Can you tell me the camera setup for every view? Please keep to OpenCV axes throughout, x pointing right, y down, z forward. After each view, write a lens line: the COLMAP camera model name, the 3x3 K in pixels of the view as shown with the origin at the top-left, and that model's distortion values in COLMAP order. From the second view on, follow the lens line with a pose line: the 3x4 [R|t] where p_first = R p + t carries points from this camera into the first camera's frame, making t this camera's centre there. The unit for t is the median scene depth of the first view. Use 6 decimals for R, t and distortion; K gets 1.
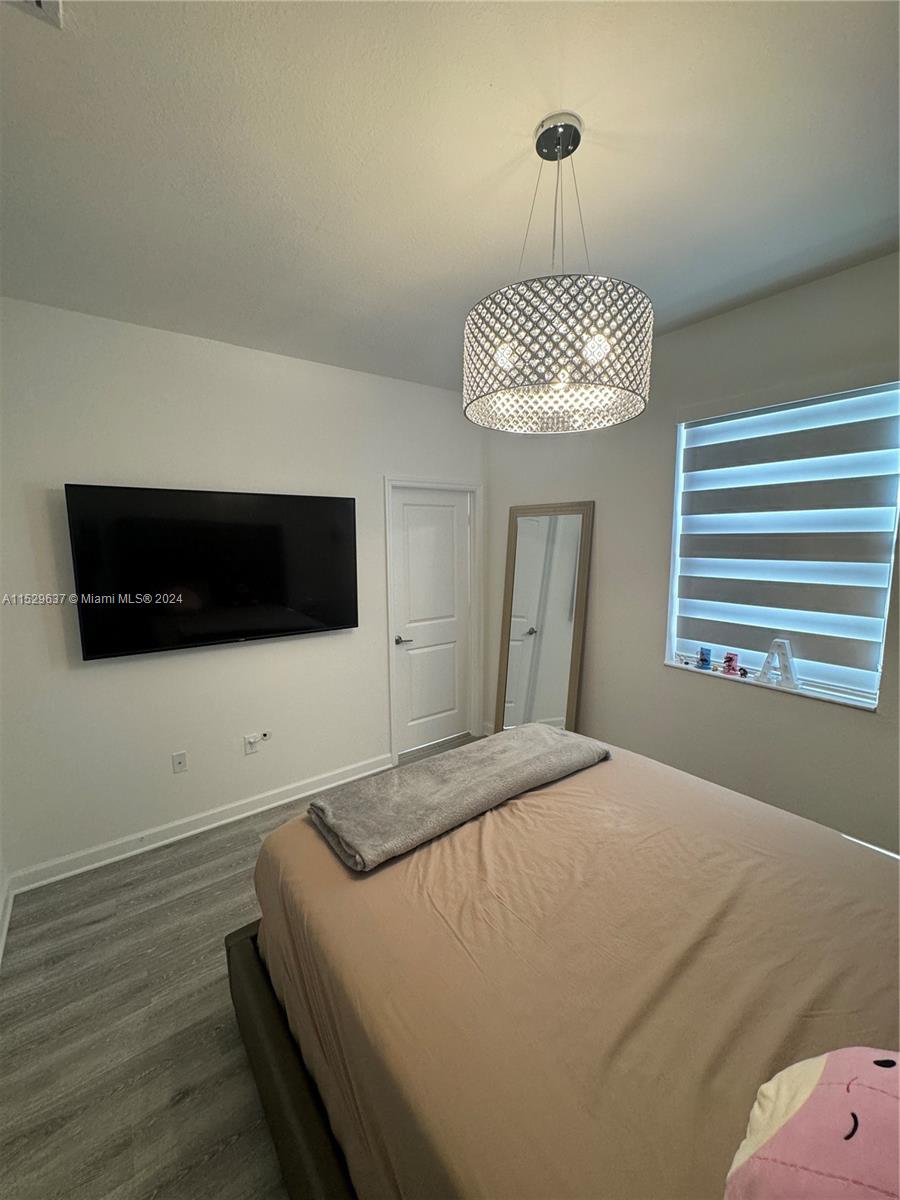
lens RADIAL K [[480.0, 0, 453.2], [0, 480.0, 599.2], [0, 0, 1]] dist [-0.000623, 0.000124]
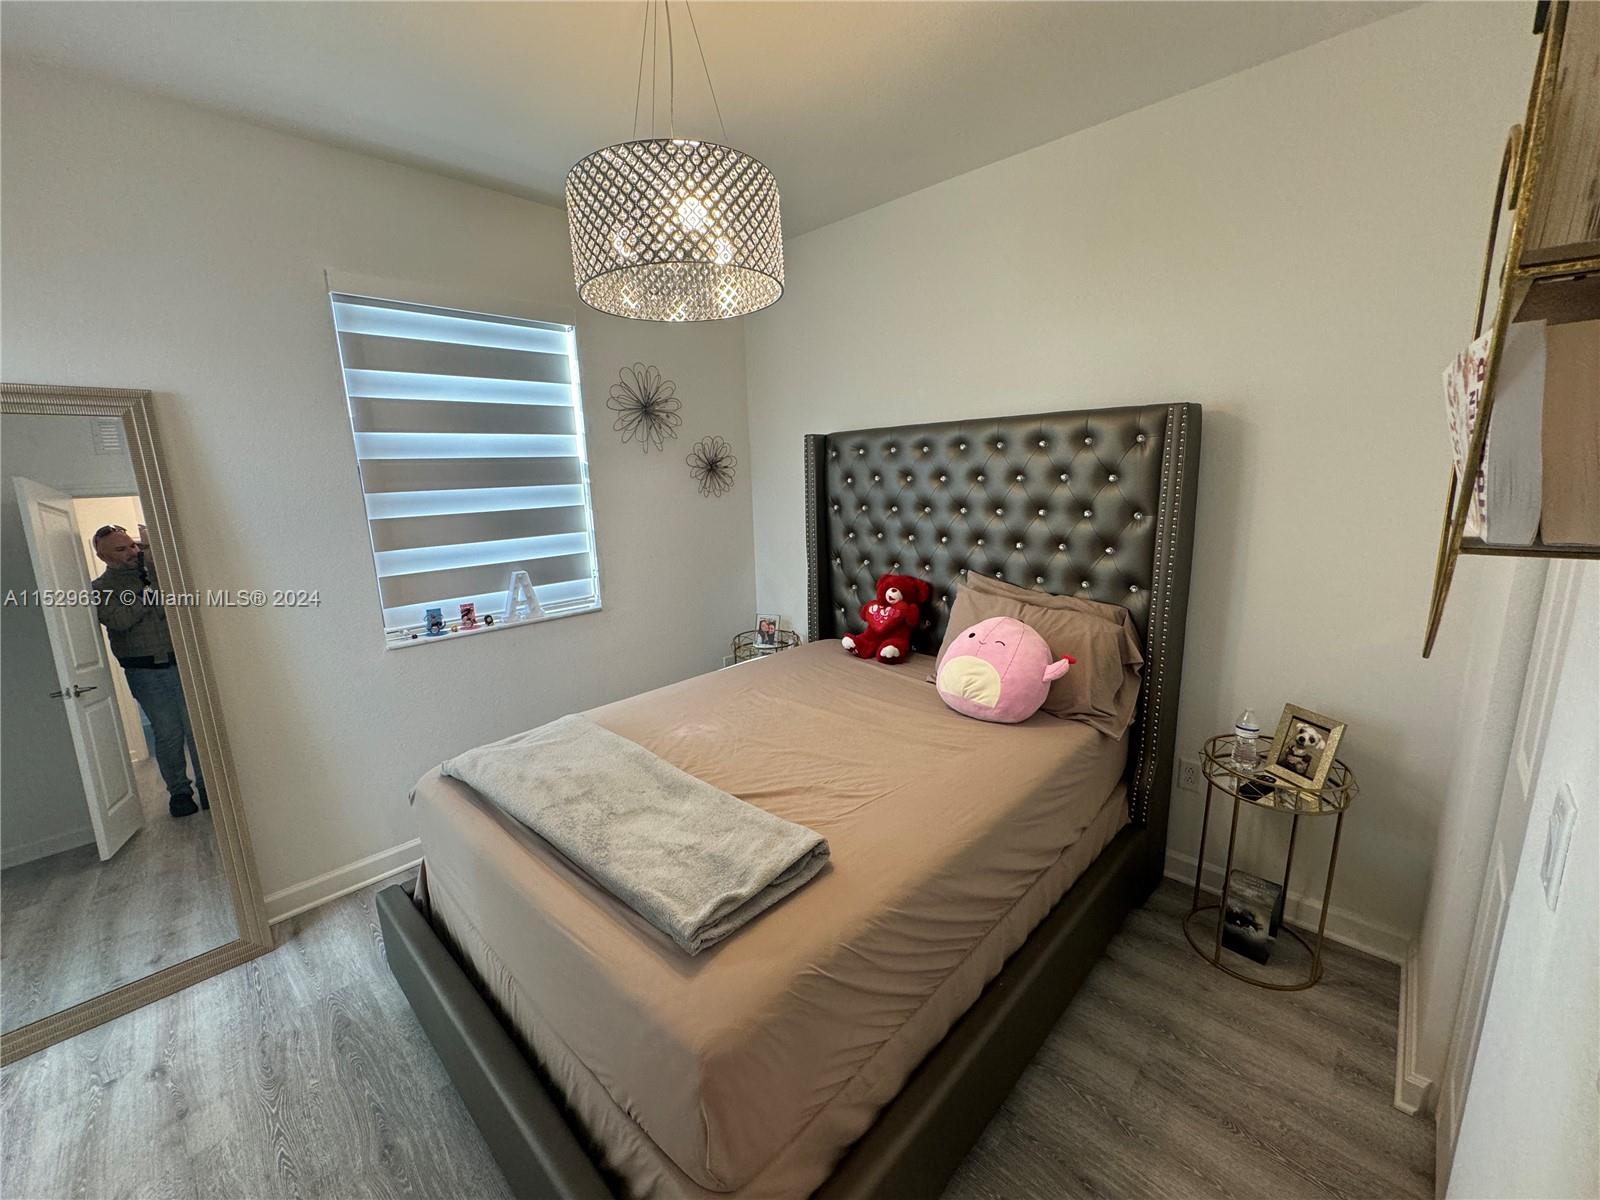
lens RADIAL K [[642.1, 0, 803.5], [0, 642.1, 598.5], [0, 0, 1]] dist [0.001986, 0.000656]
pose [[-0.162442, -0.187637, 0.968713, -0.643462], [0.155001, 0.964711, 0.212853, -0.047009], [-0.974468, 0.184728, -0.127625, 0.613631]]
